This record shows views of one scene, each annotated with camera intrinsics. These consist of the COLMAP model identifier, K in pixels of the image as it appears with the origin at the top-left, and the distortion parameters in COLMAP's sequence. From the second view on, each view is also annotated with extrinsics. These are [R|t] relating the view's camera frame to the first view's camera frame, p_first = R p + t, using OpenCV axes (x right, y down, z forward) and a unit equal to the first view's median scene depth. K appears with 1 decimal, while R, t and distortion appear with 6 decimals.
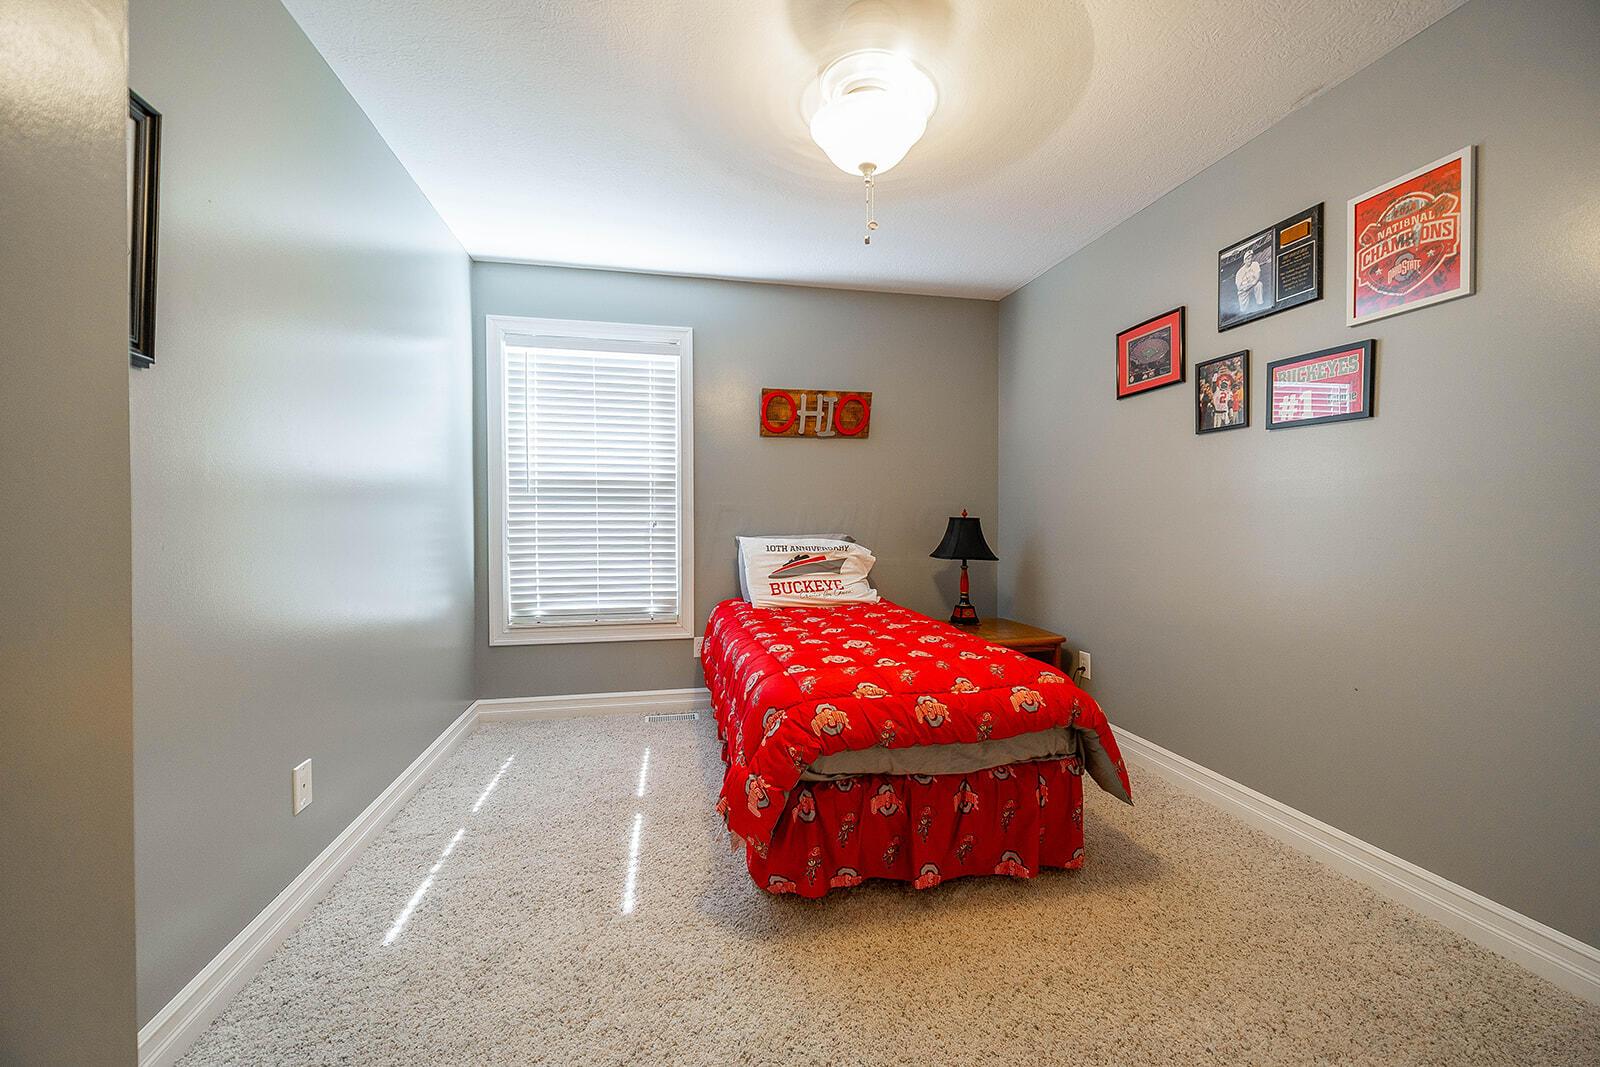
lens RADIAL K [[661.2, 0, 804.2], [0, 661.2, 528.7], [0, 0, 1]] dist [-0.003226, -0.000400]
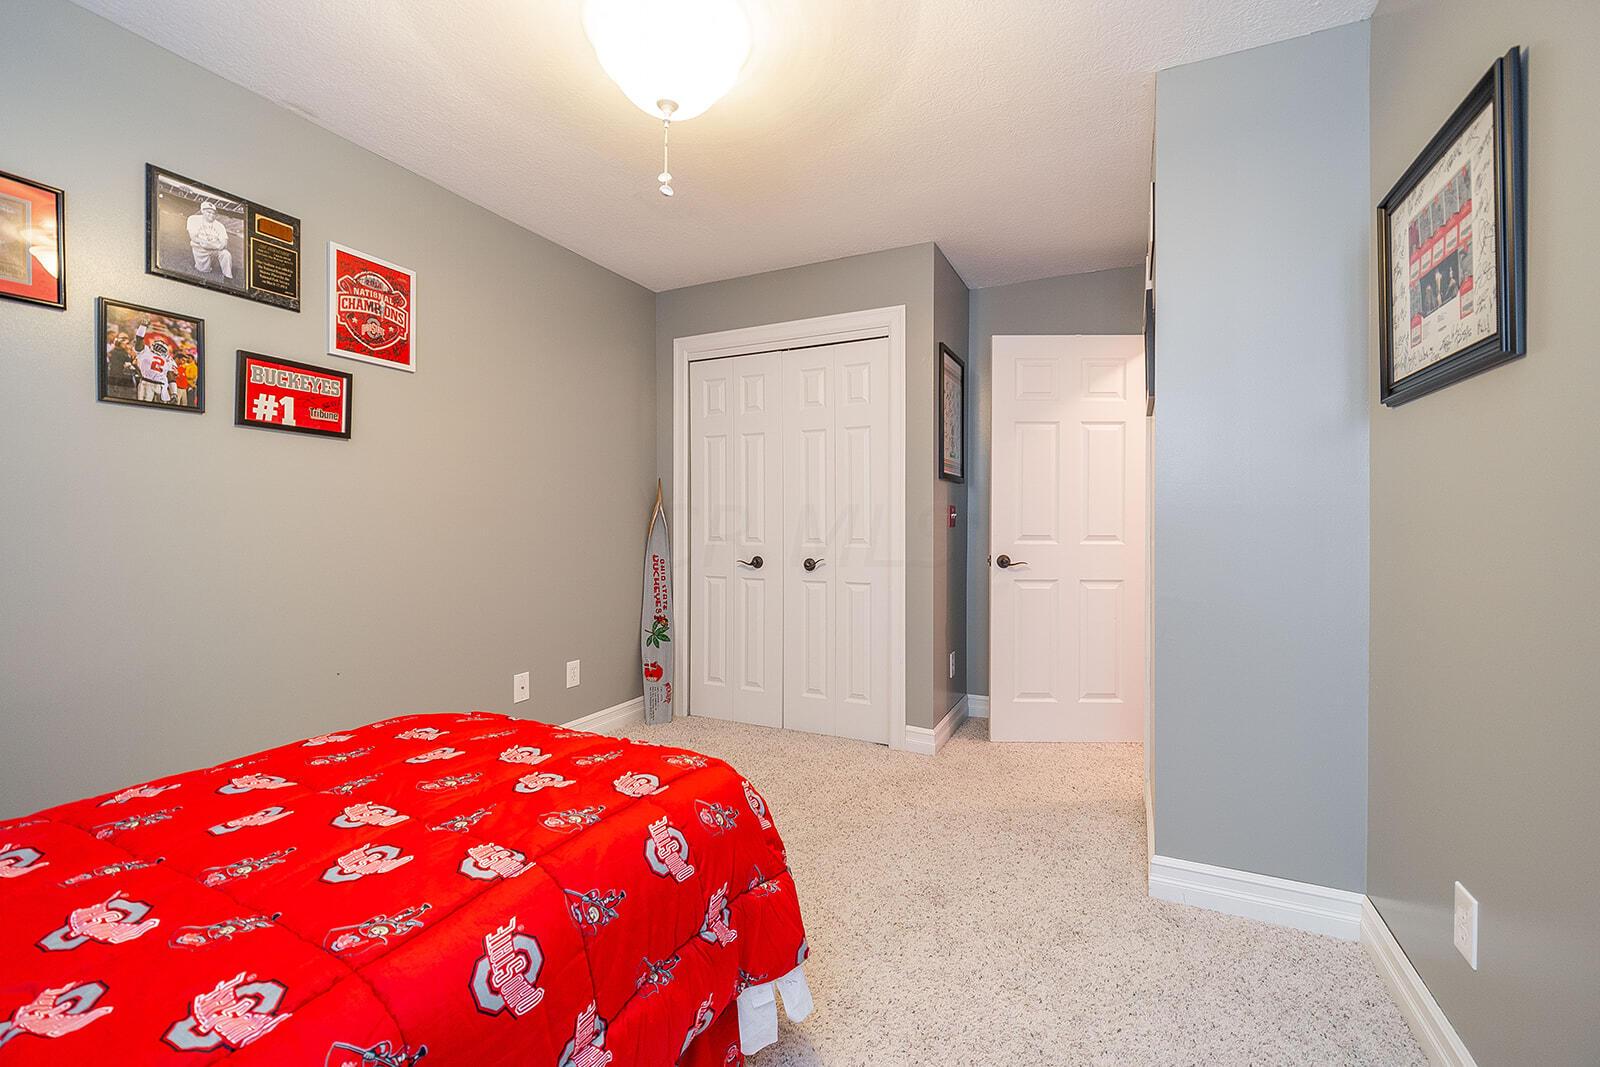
lens RADIAL K [[661.2, 0, 799.9], [0, 661.2, 524.7], [0, 0, 1]] dist [-0.003226, -0.000400]
pose [[-0.786091, 0.001708, 0.618108, -0.409471], [0.010204, 0.999896, 0.010214, -0.016024], [-0.618026, 0.014336, -0.786027, 1.159103]]
